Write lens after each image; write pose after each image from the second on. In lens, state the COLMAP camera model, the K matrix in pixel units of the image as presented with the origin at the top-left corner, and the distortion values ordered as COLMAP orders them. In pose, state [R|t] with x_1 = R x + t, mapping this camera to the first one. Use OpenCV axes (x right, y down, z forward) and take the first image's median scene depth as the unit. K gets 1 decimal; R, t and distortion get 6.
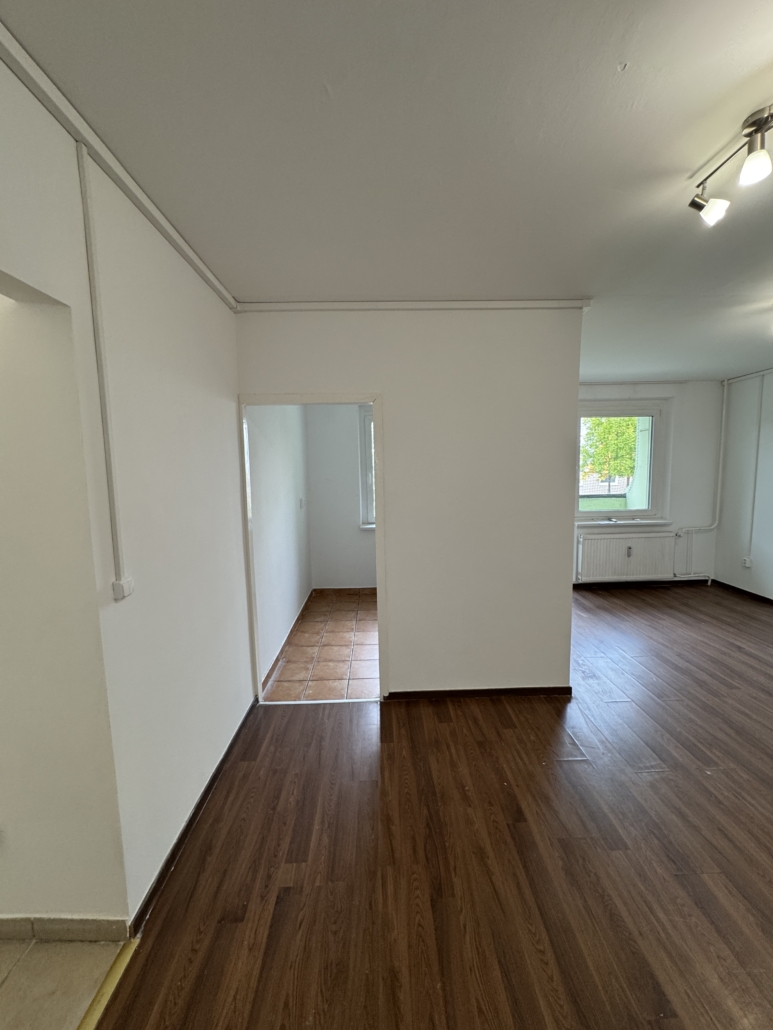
lens RADIAL K [[411.4, 0, 388.7], [0, 411.4, 514.6], [0, 0, 1]] dist [-0.000151, 0.000251]
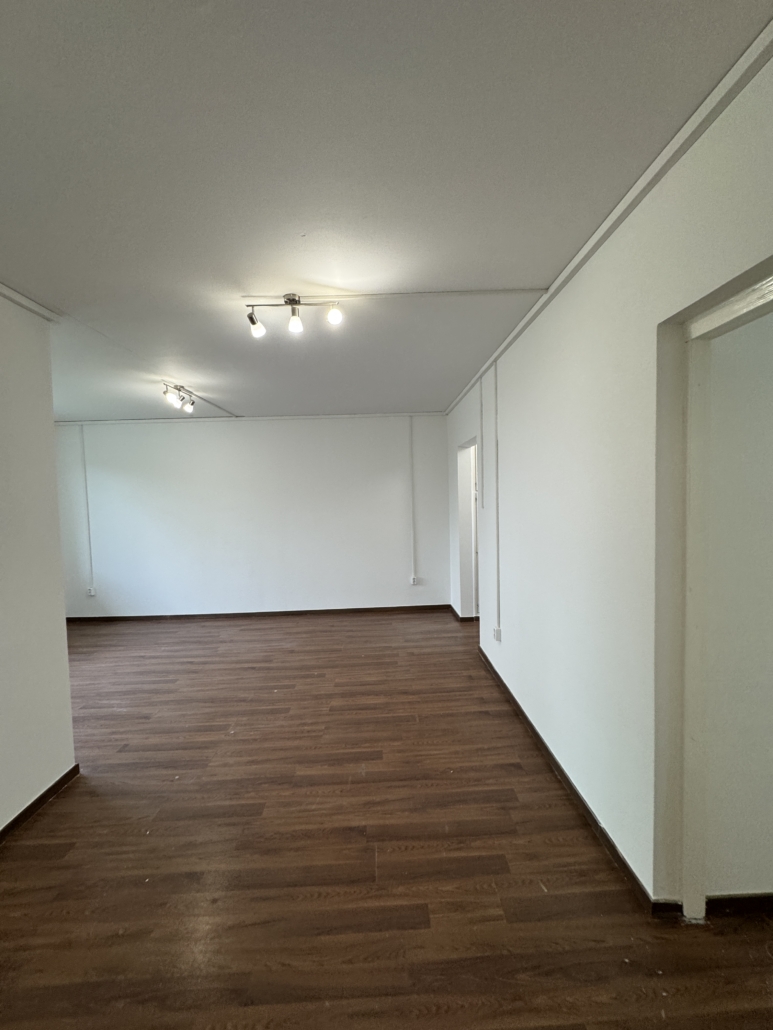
lens RADIAL K [[411.4, 0, 389.0], [0, 411.4, 513.3], [0, 0, 1]] dist [-0.000151, 0.000251]
pose [[-0.000802, -0.026428, 0.999650, -0.373935], [0.136038, 0.990355, 0.026292, -0.018332], [-0.990703, 0.136012, 0.002801, 0.303965]]
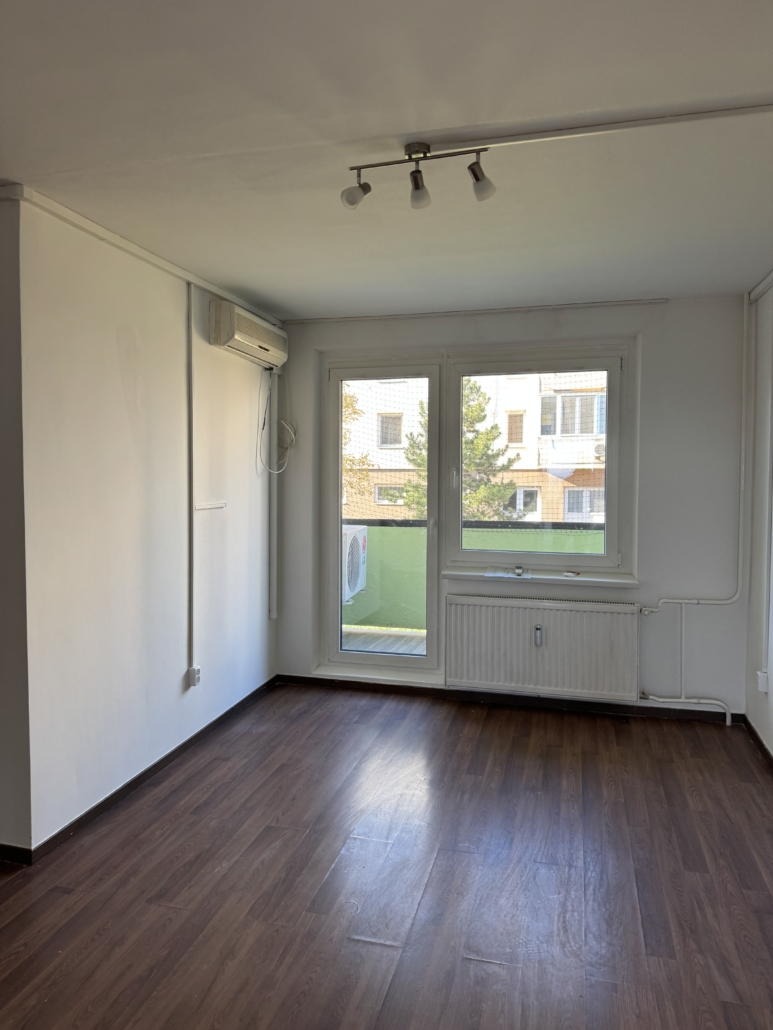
lens RADIAL K [[721.2, 0, 380.9], [0, 721.2, 491.7], [0, 0, 1]] dist [0.034333, -0.040138]
pose [[0.956499, 0.034108, -0.289736, 1.168858], [-0.056406, 0.996024, -0.068957, -0.025075], [0.286232, 0.082300, 0.954619, 0.150714]]
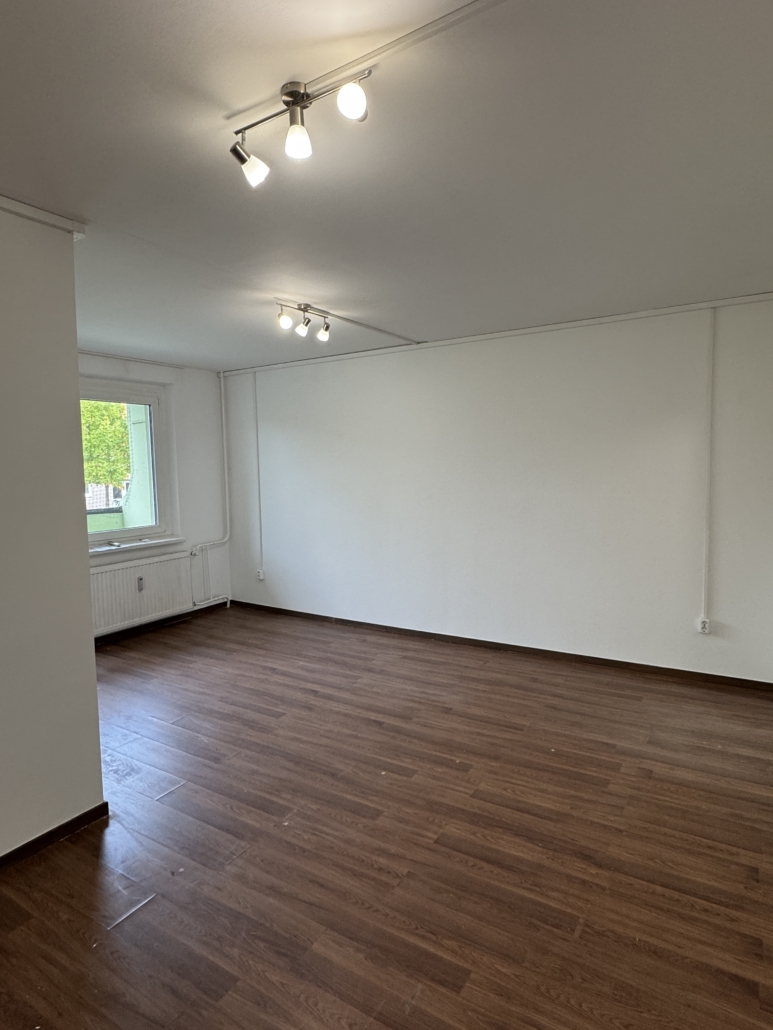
lens RADIAL K [[577.1, 0, 390.9], [0, 577.1, 509.4], [0, 0, 1]] dist [-0.007231, 0.005486]
pose [[0.546656, -0.055762, 0.835499, -0.050351], [0.097810, 0.995202, 0.002425, -0.003538], [-0.831625, 0.080394, 0.549487, 0.079121]]
